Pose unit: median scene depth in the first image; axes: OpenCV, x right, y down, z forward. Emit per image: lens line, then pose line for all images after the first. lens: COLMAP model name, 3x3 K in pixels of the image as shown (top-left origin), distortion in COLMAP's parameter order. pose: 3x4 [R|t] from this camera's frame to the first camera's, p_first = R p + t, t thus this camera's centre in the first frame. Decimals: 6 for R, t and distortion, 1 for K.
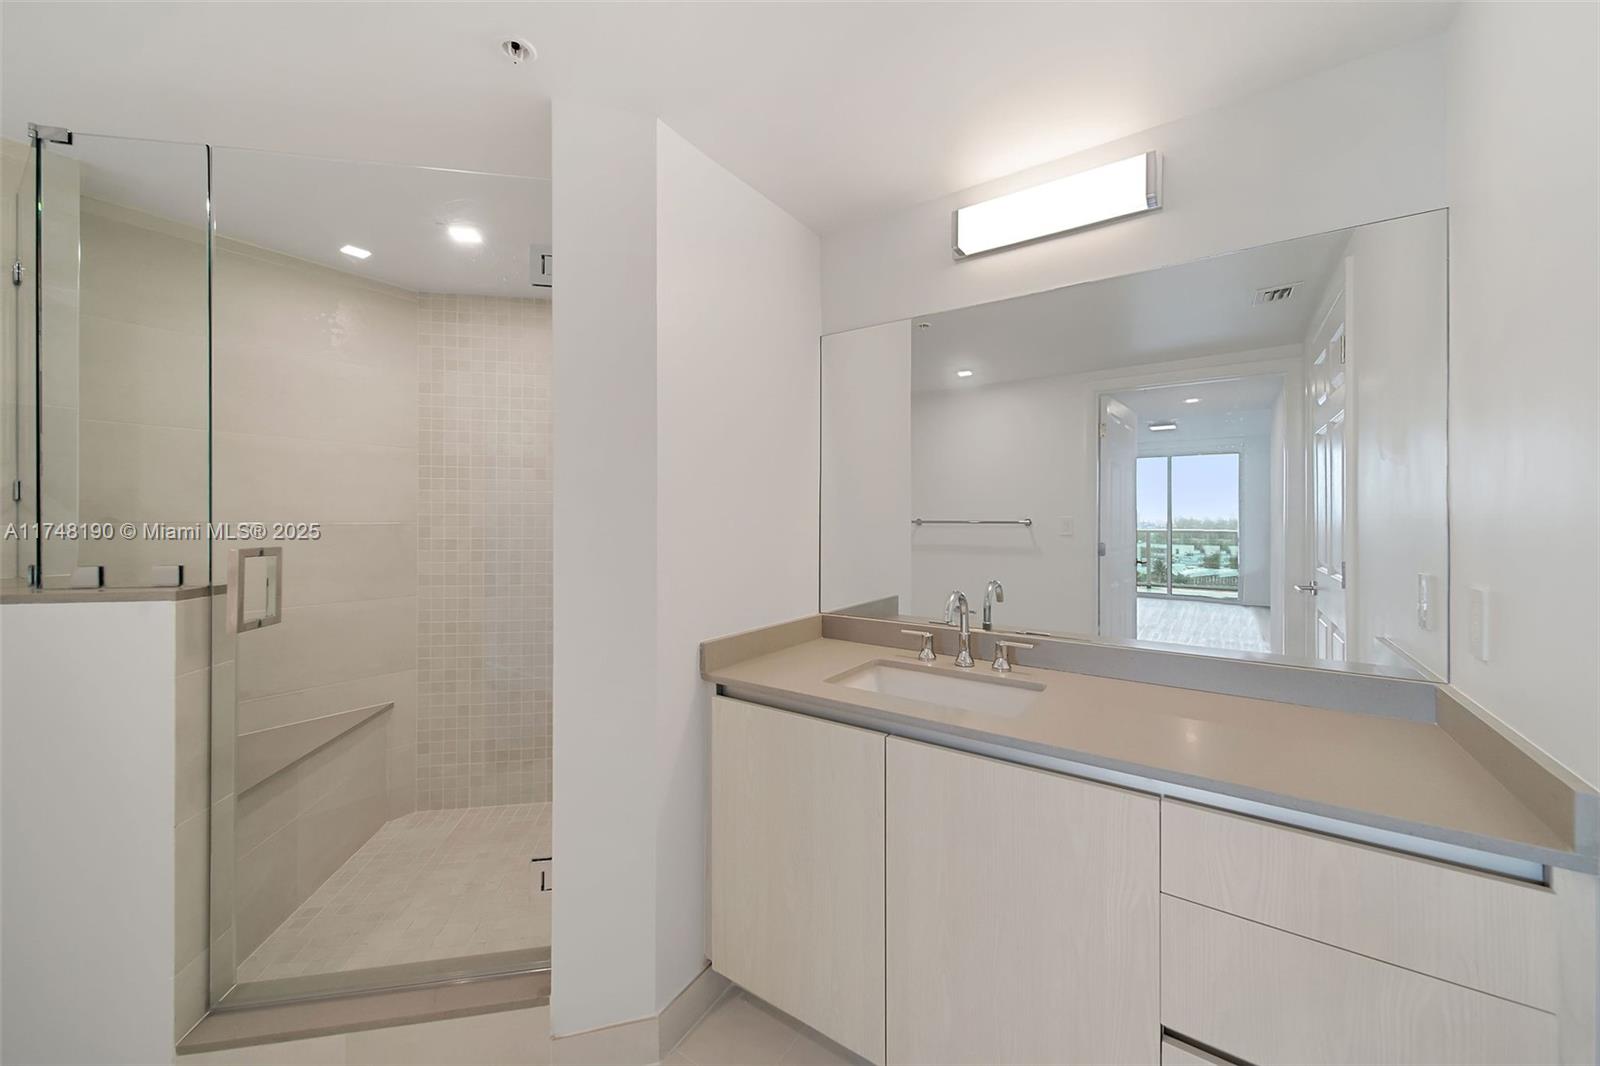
lens RADIAL K [[601.3, 0, 804.0], [0, 601.3, 512.2], [0, 0, 1]] dist [0.001288, -0.000231]
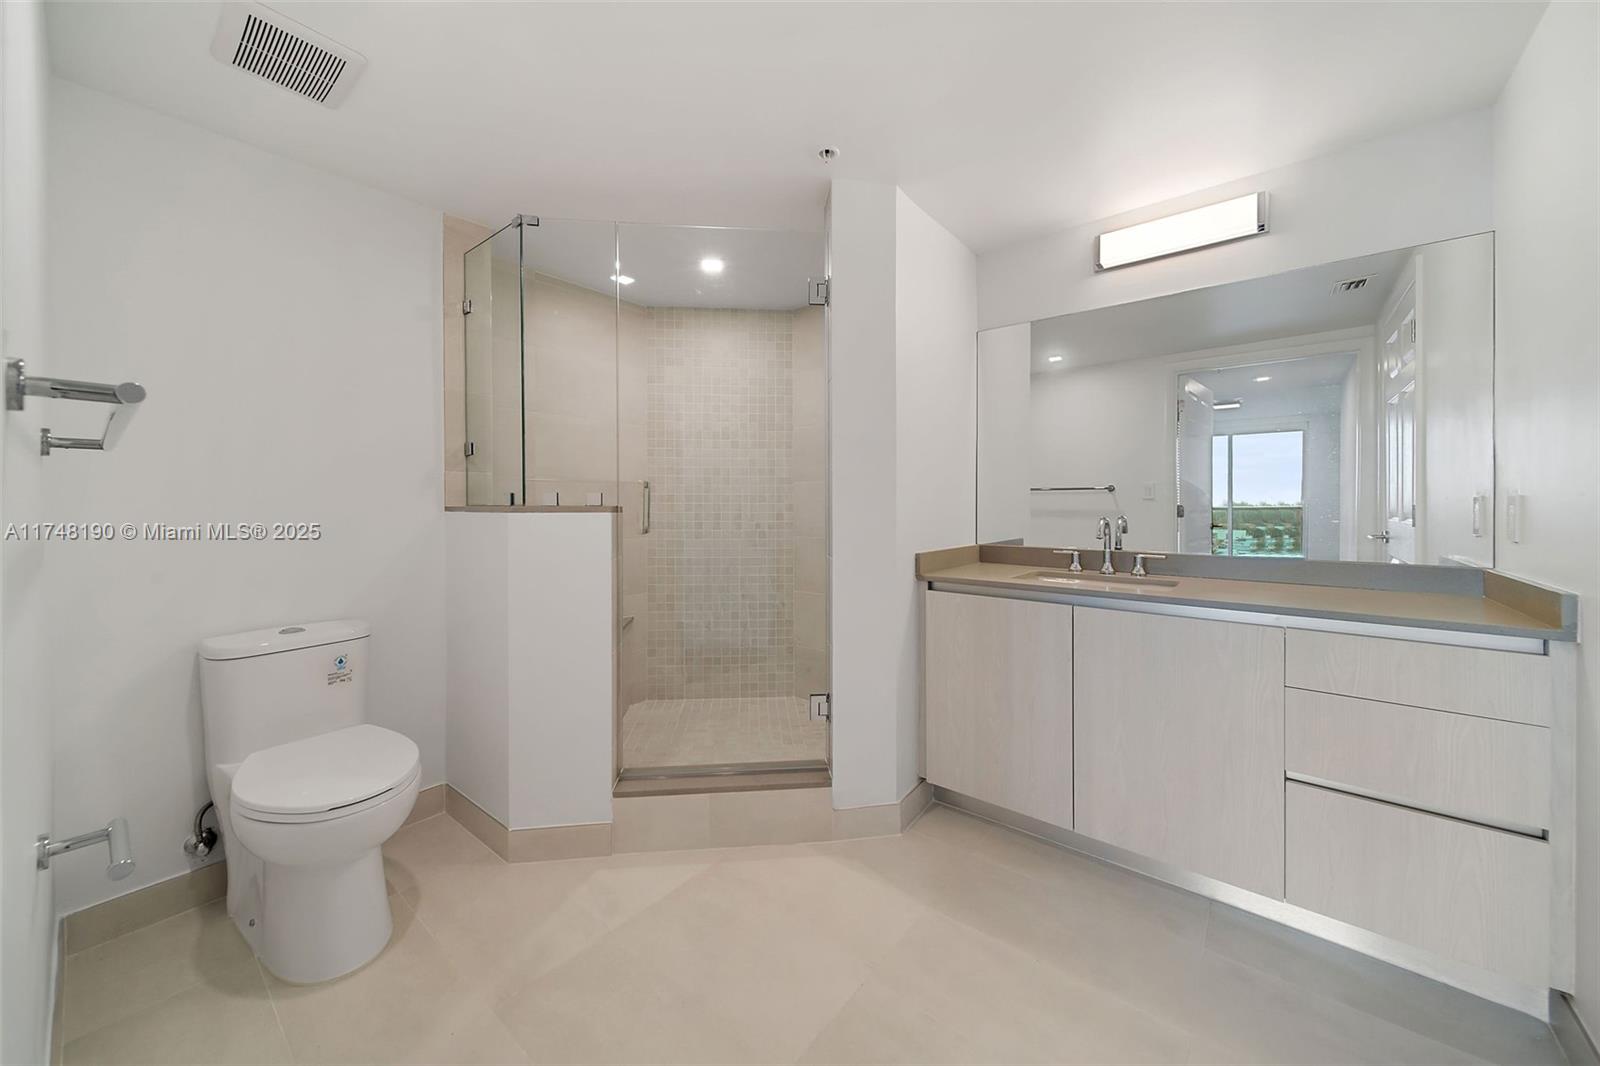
lens RADIAL K [[580.8, 0, 791.6], [0, 580.8, 501.9], [0, 0, 1]] dist [-0.000252, -0.000011]
pose [[0.995962, -0.002539, -0.089740, -0.217616], [0.003012, 0.999982, 0.005127, 0.057366], [0.089726, -0.005376, 0.995952, -0.244734]]
